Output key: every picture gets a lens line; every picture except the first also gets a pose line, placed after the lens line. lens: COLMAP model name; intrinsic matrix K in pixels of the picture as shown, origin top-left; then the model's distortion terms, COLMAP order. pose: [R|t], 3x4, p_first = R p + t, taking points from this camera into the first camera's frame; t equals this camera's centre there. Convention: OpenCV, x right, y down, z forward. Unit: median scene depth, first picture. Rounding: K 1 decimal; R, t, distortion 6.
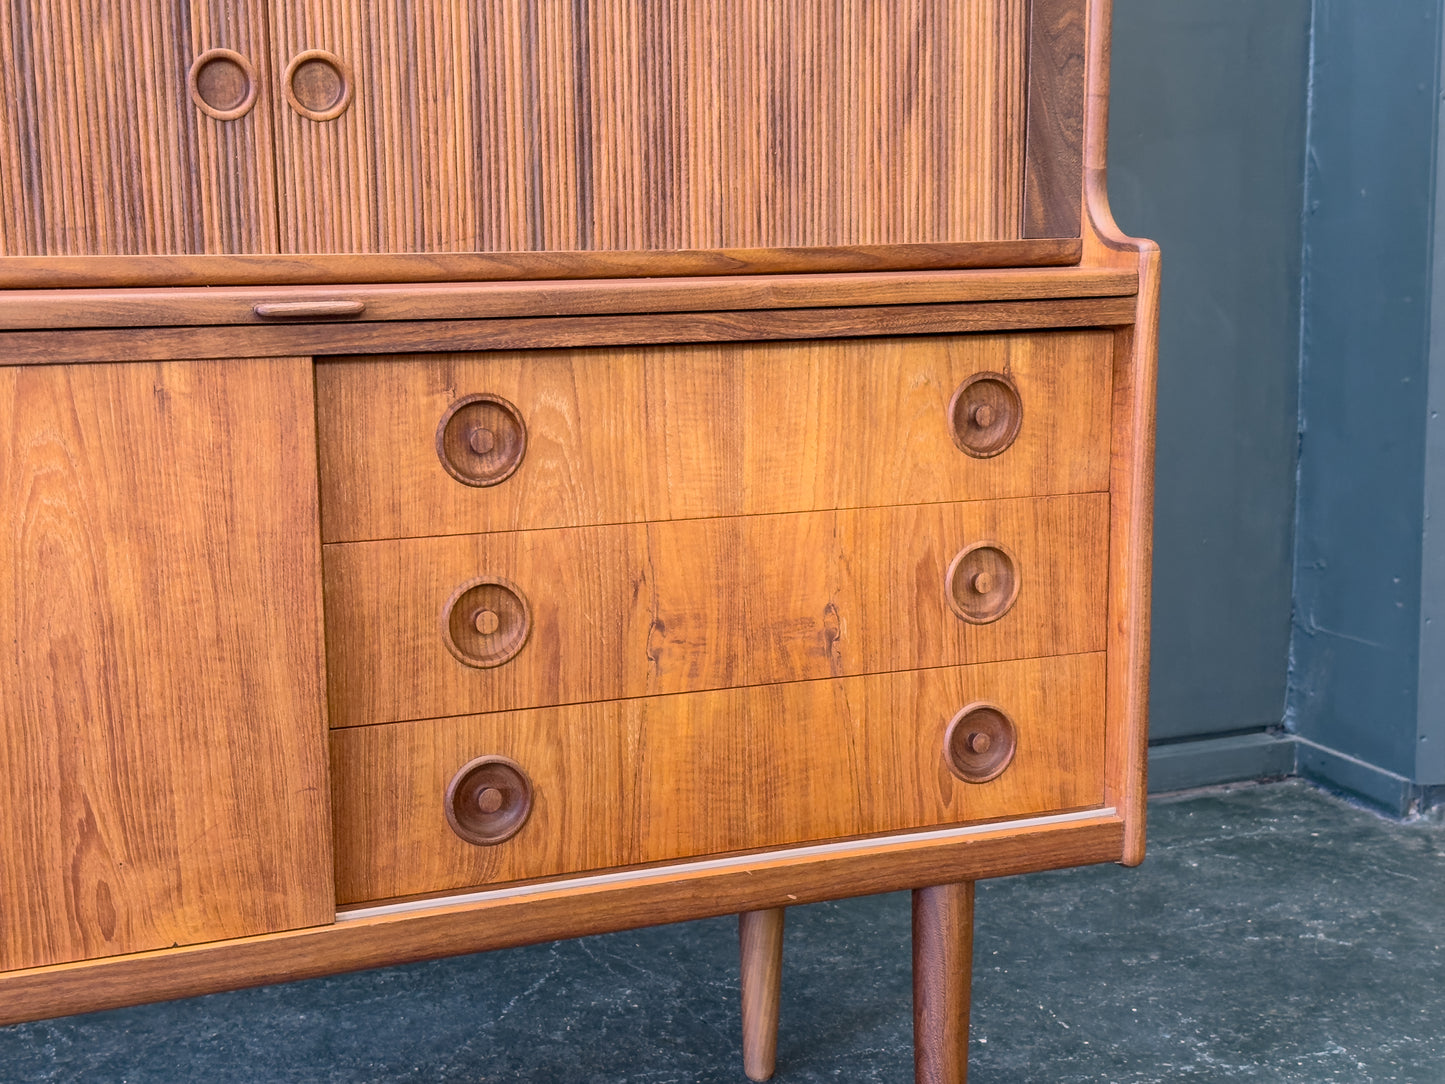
lens RADIAL K [[2024.1, 0, 701.4], [0, 2024.1, 552.5], [0, 0, 1]] dist [0.164421, -0.285458]
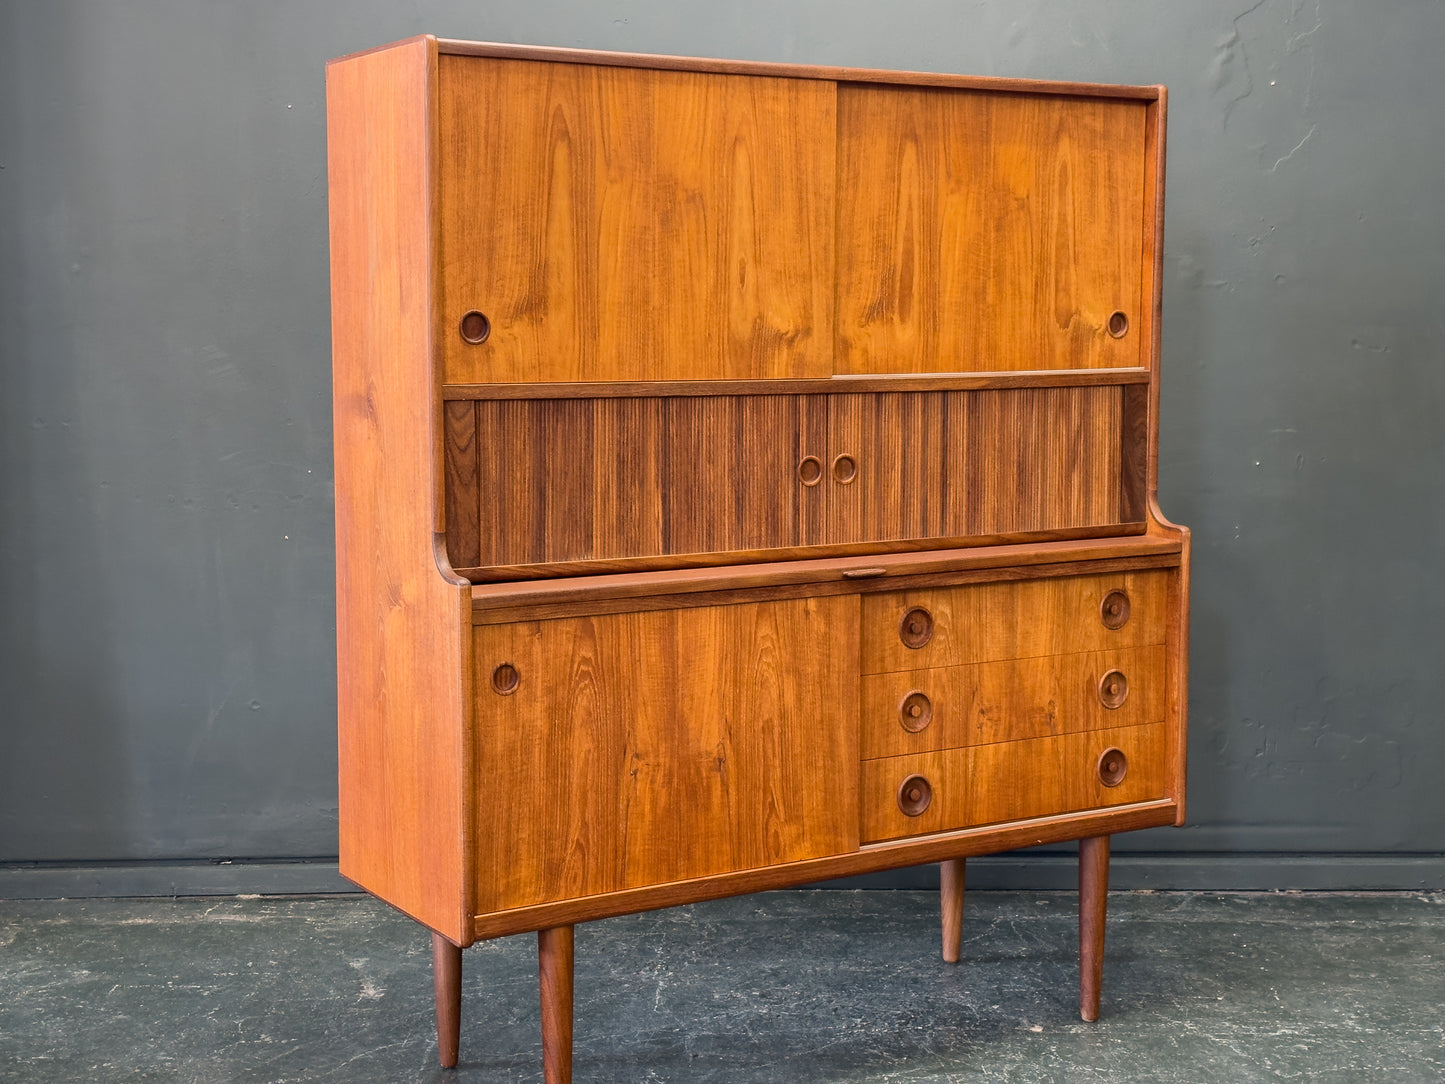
lens RADIAL K [[2107.5, 0, 704.7], [0, 2107.5, 523.5], [0, 0, 1]] dist [0.136458, -0.023434]
pose [[0.985255, -0.006791, 0.170959, -0.718114], [0.018447, 0.997603, -0.066687, -0.019391], [-0.170096, 0.068857, 0.983019, -1.199813]]
